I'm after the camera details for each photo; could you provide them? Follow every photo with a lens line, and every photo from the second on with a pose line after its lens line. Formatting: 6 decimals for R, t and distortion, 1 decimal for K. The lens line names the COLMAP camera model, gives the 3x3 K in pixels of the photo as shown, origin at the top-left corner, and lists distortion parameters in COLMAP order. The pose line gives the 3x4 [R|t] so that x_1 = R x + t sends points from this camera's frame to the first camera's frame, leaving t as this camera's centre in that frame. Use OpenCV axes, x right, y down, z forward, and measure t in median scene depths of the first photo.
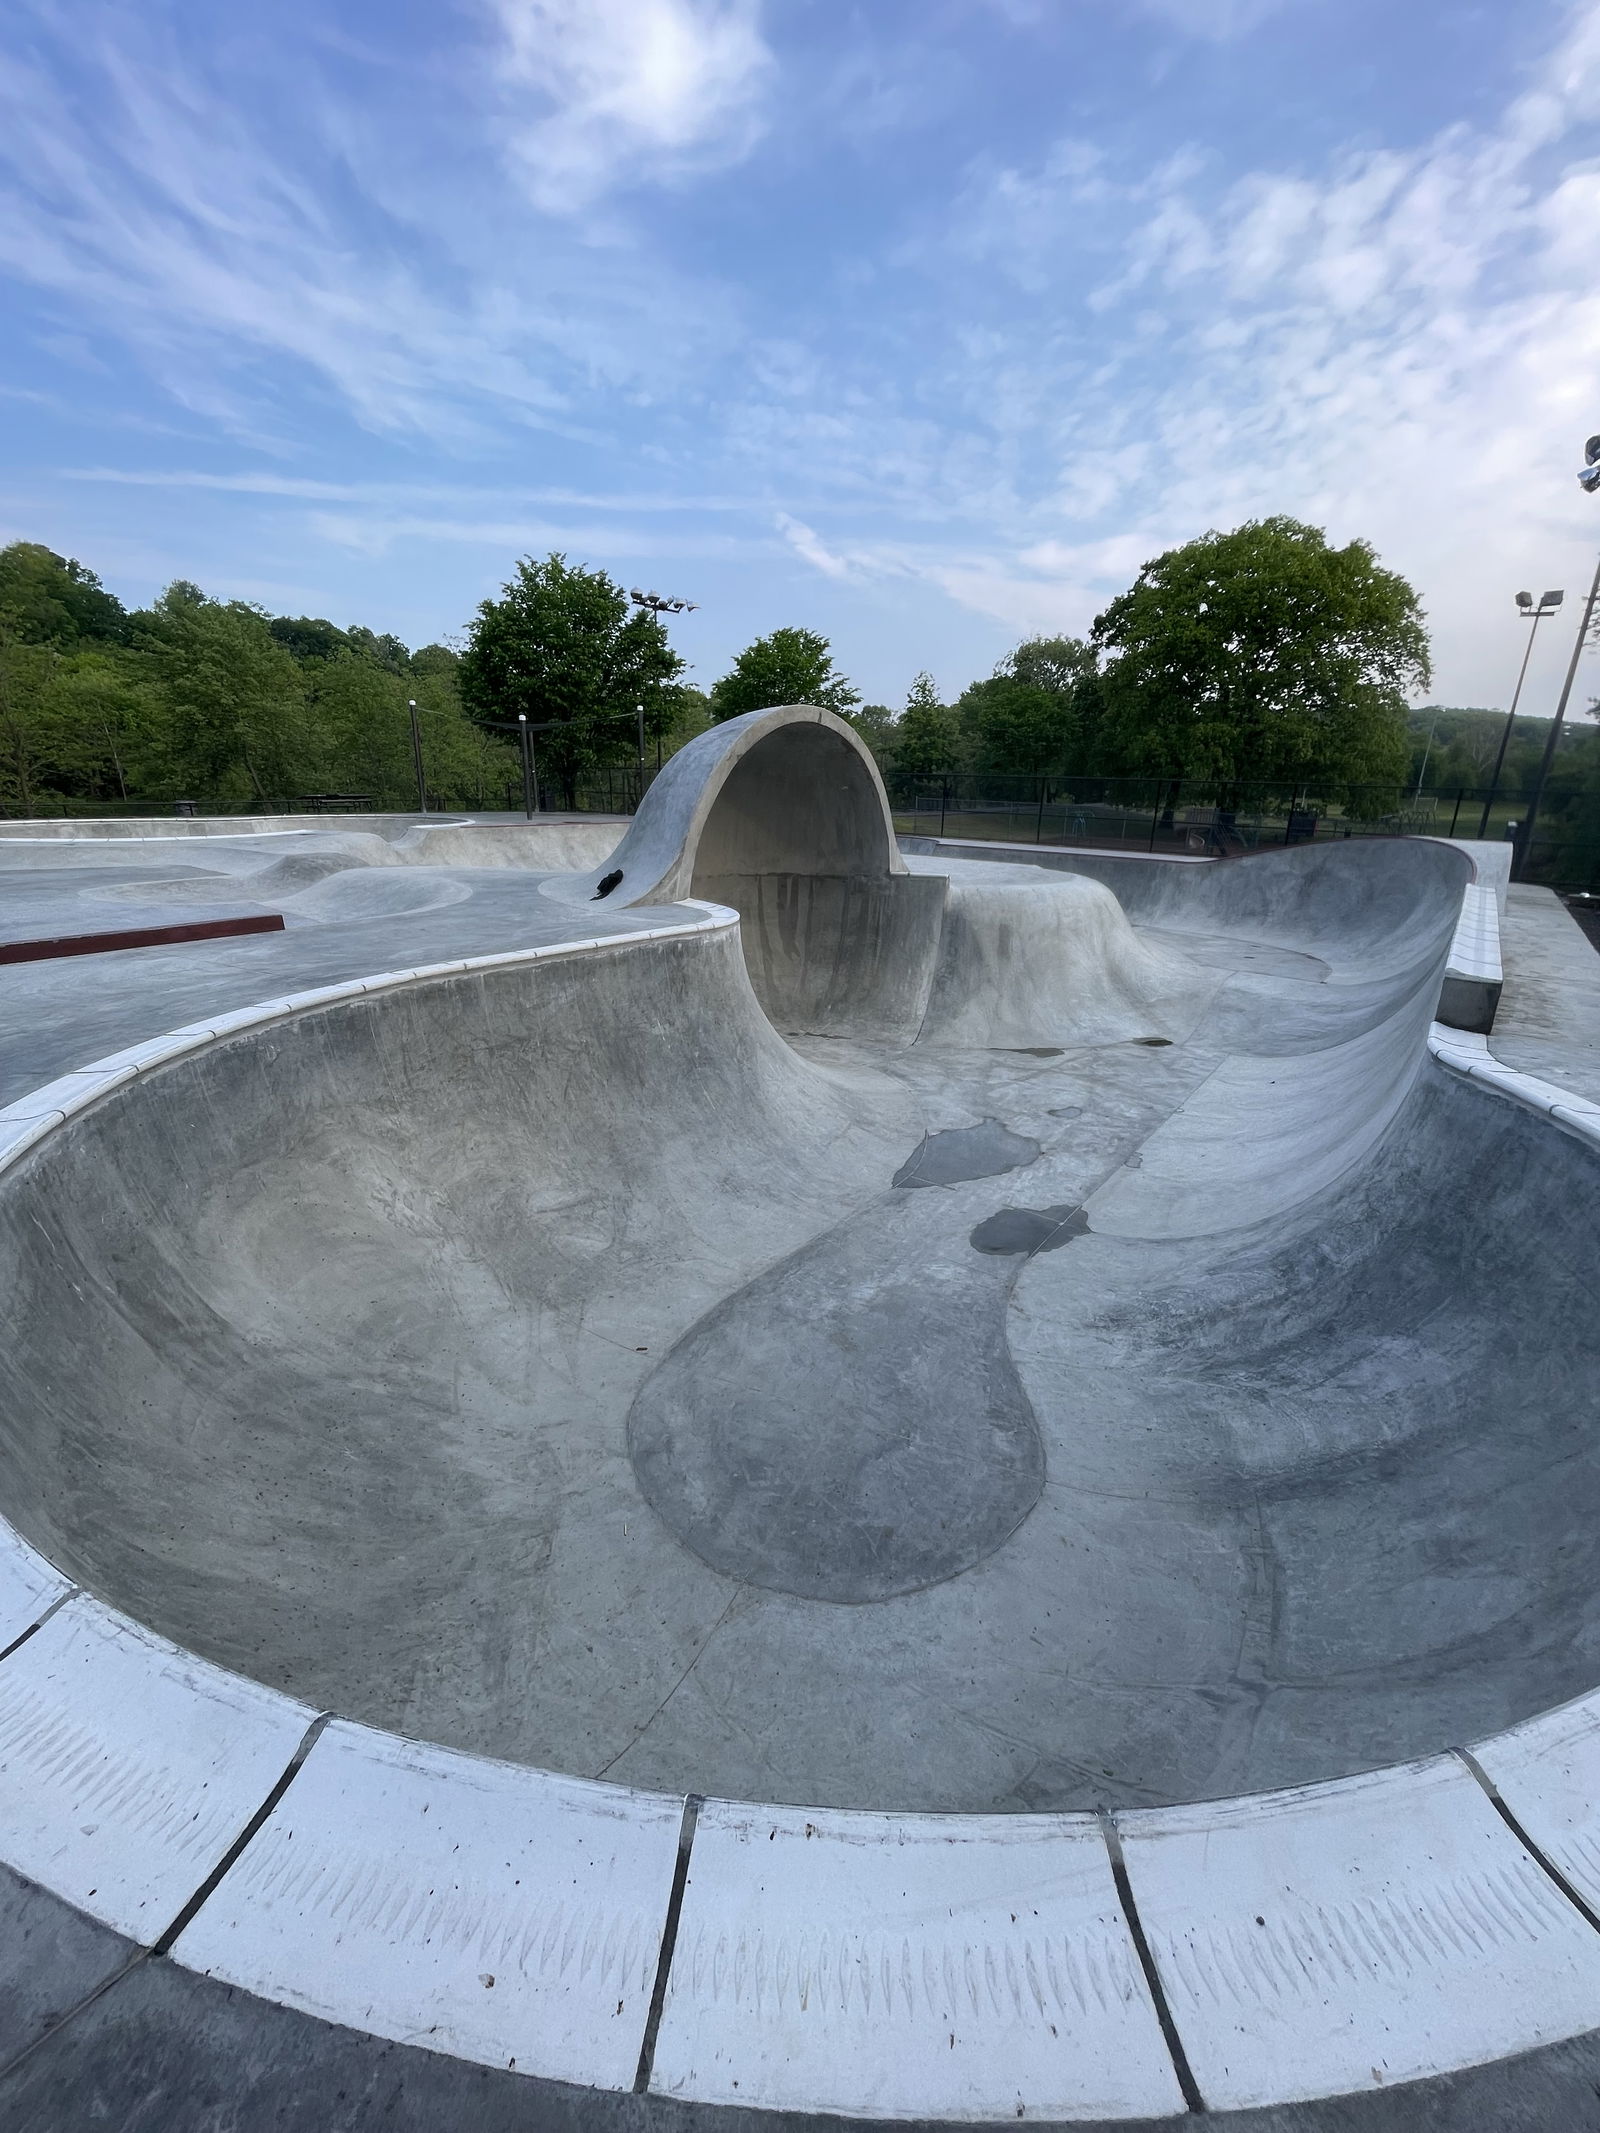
lens RADIAL K [[860.4, 0, 806.4], [0, 860.4, 1069.4], [0, 0, 1]] dist [-0.011432, 0.006313]
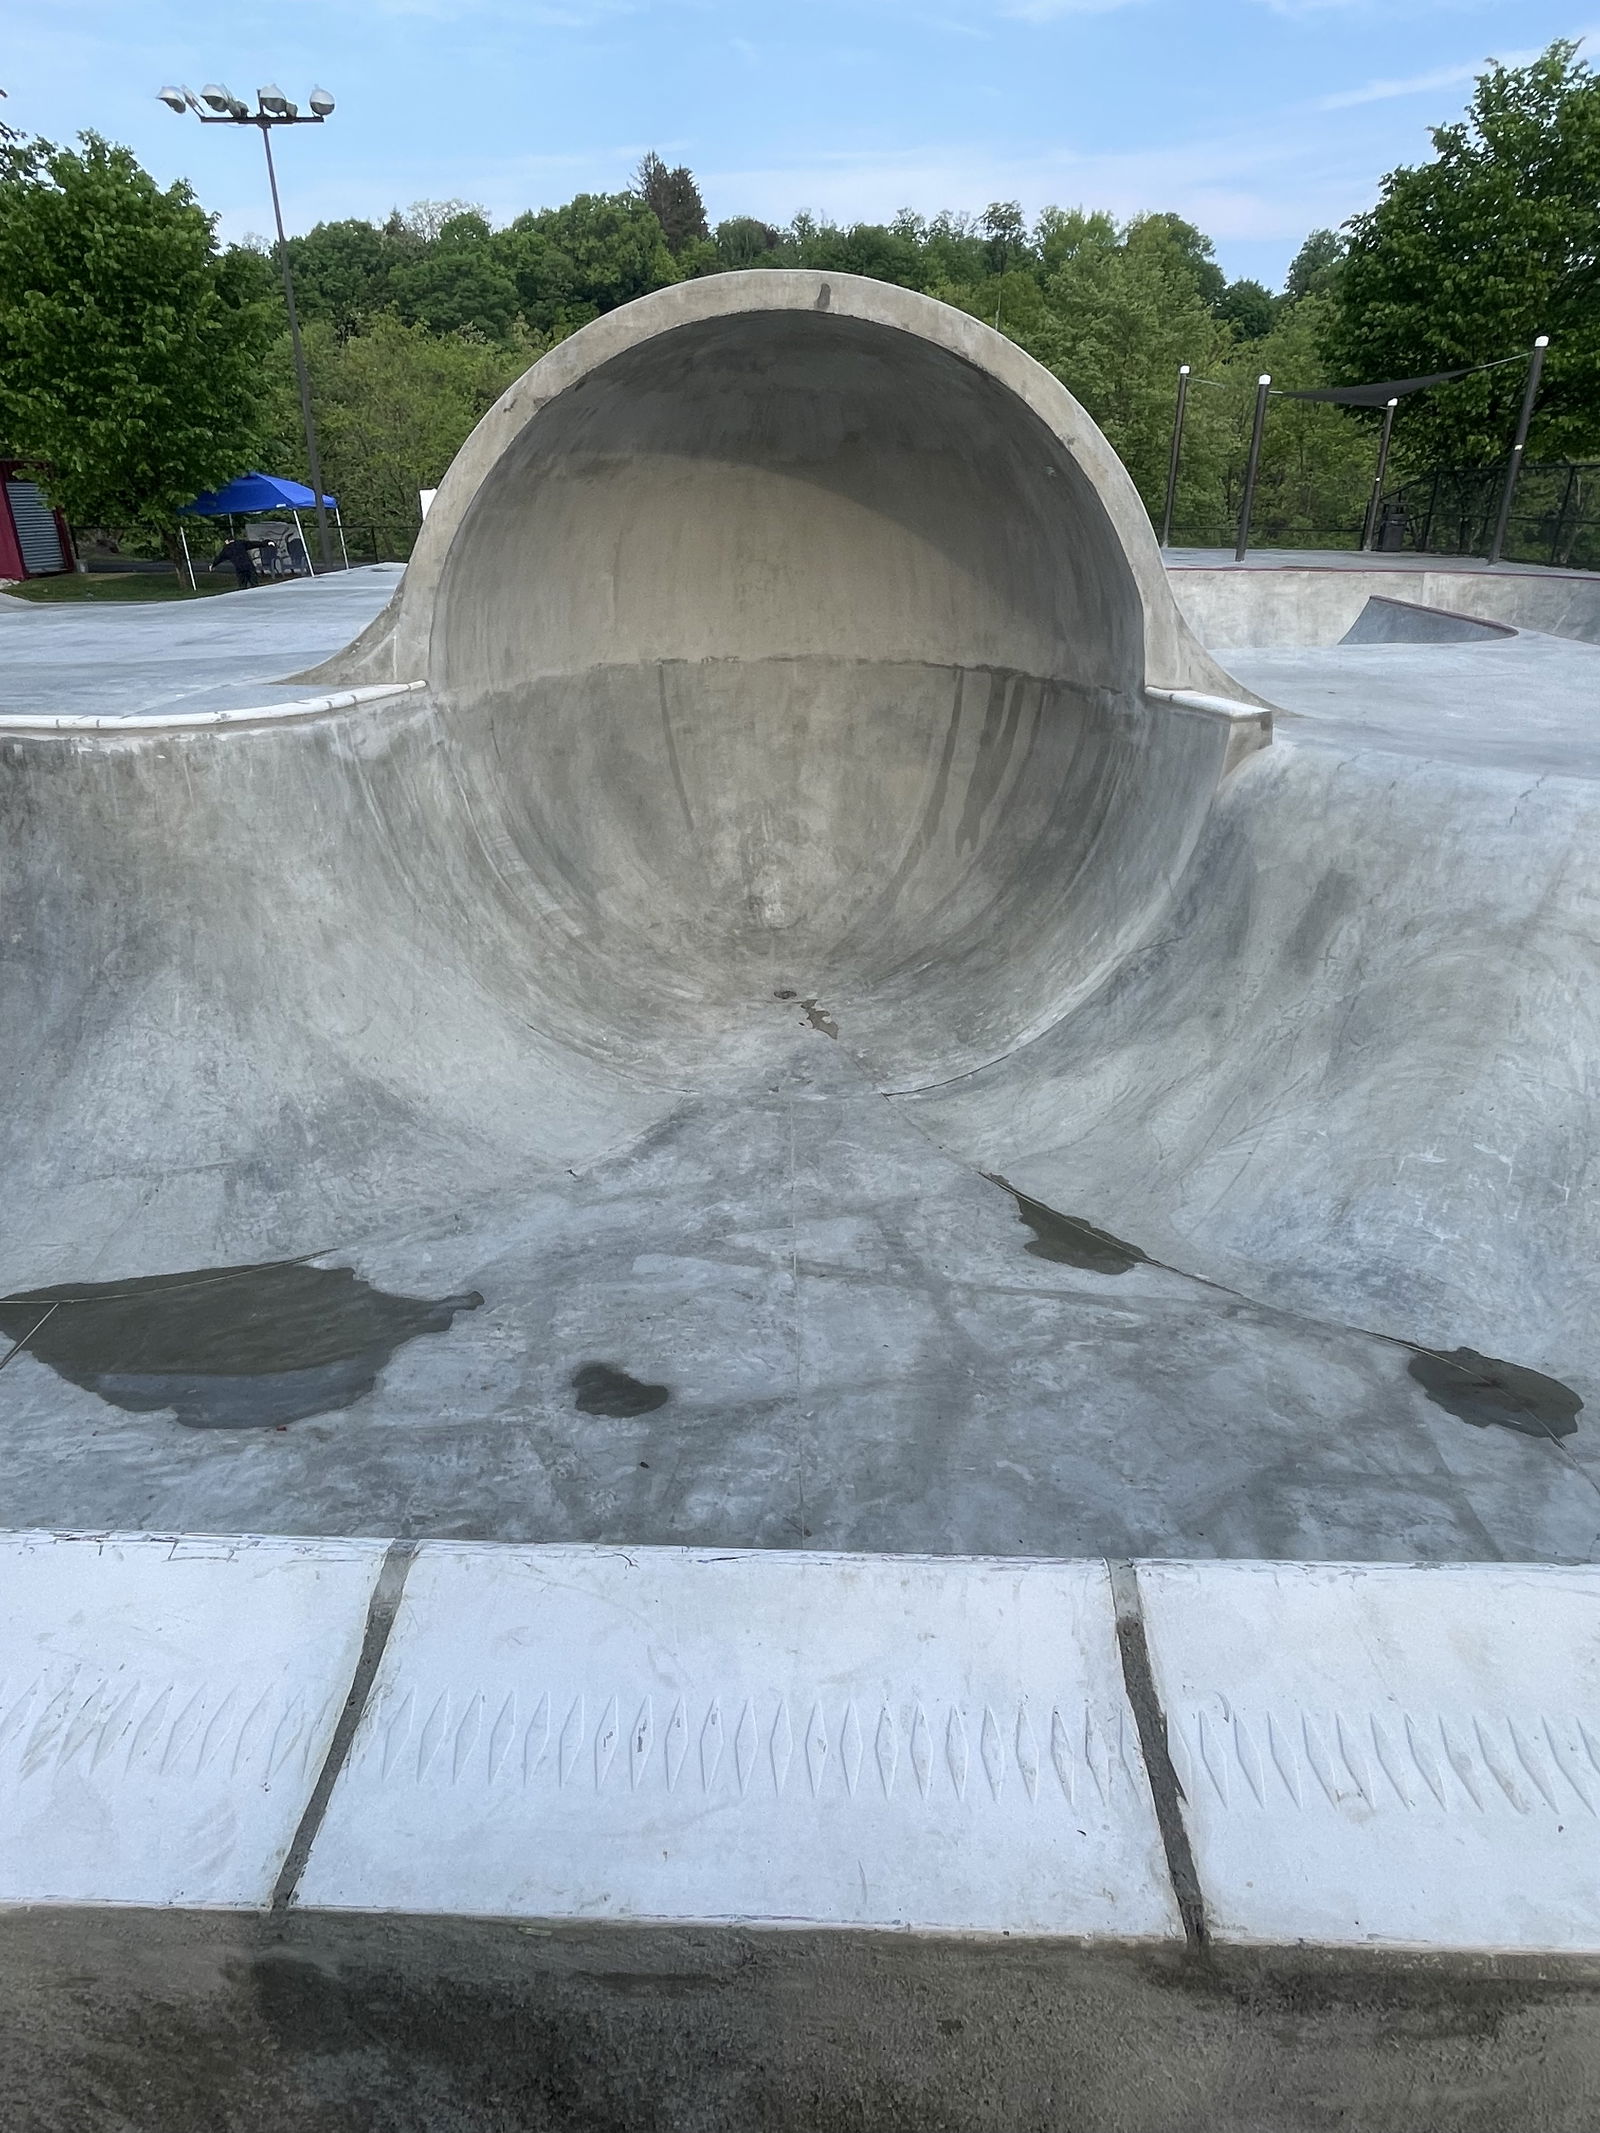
lens RADIAL K [[1204.9, 0, 800.0], [0, 1204.9, 1066.5], [0, 0, 1]] dist [-0.005156, -0.003319]
pose [[0.587570, 0.332884, -0.737530, 0.477913], [-0.250950, 0.941485, 0.225013, -0.148300], [0.769276, 0.052872, 0.636725, 0.525046]]
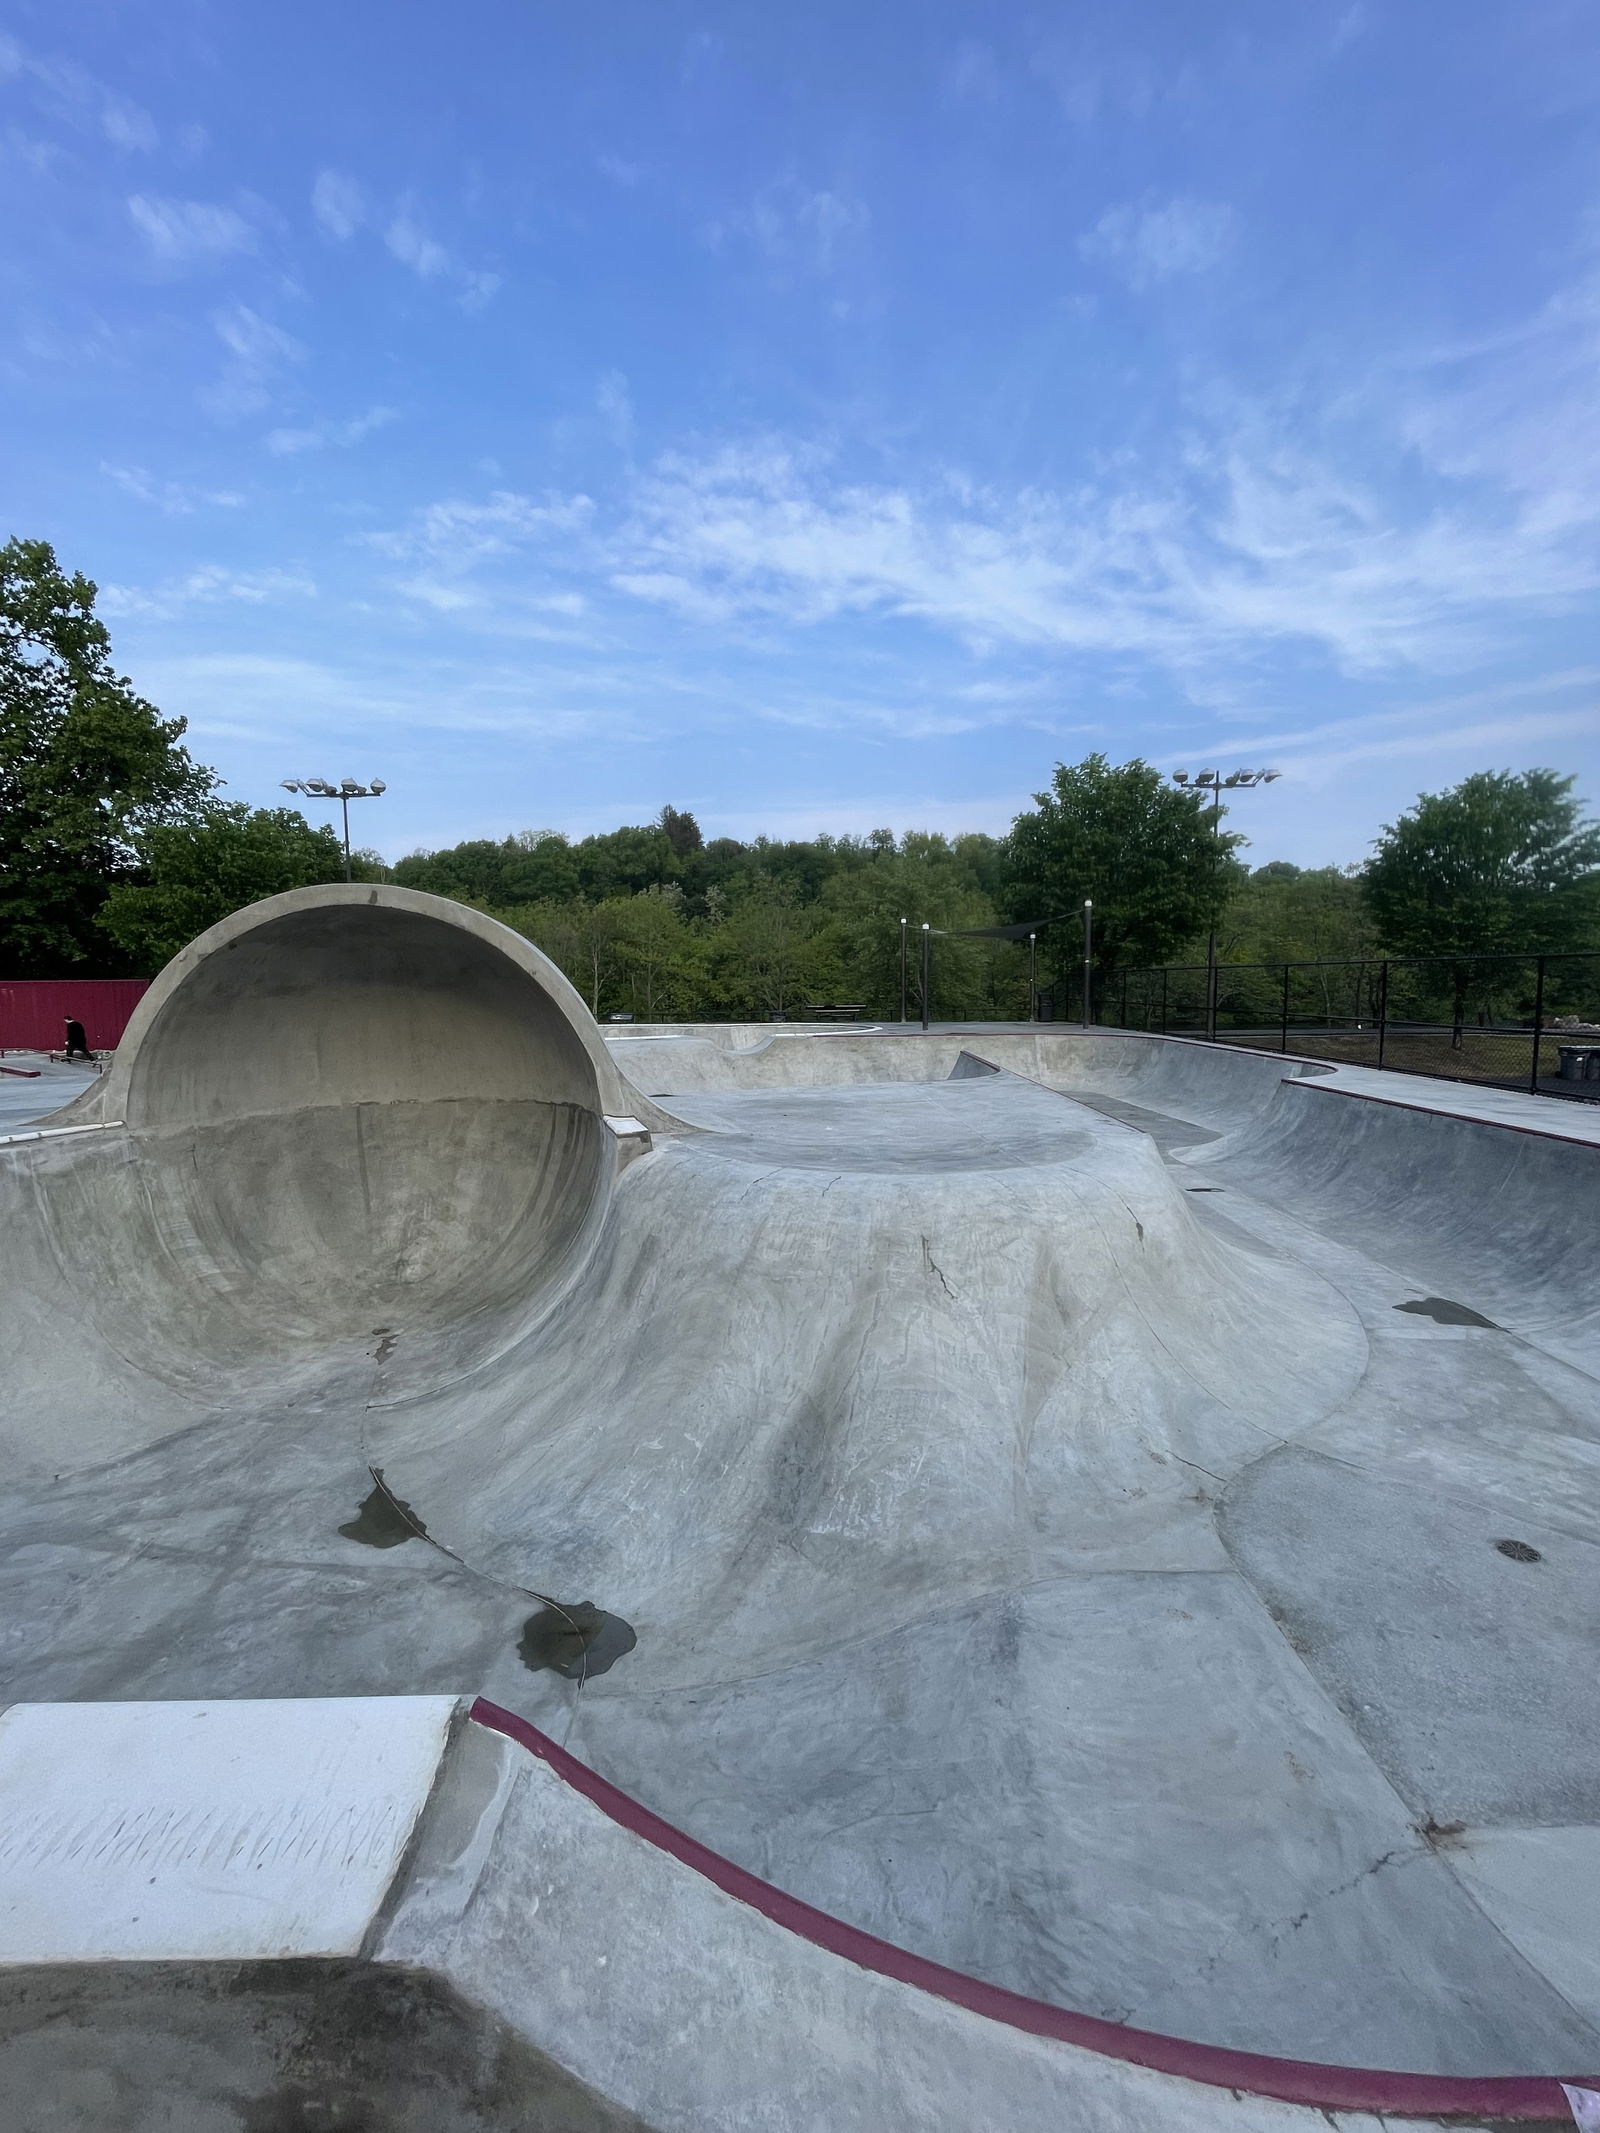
lens RADIAL K [[860.4, 0, 806.4], [0, 860.4, 1069.4], [0, 0, 1]] dist [-0.011432, 0.006313]
pose [[0.616434, 0.047881, -0.785950, 0.670550], [-0.229965, 0.965580, -0.121541, -0.220473], [0.753077, 0.255663, 0.606227, 0.727985]]
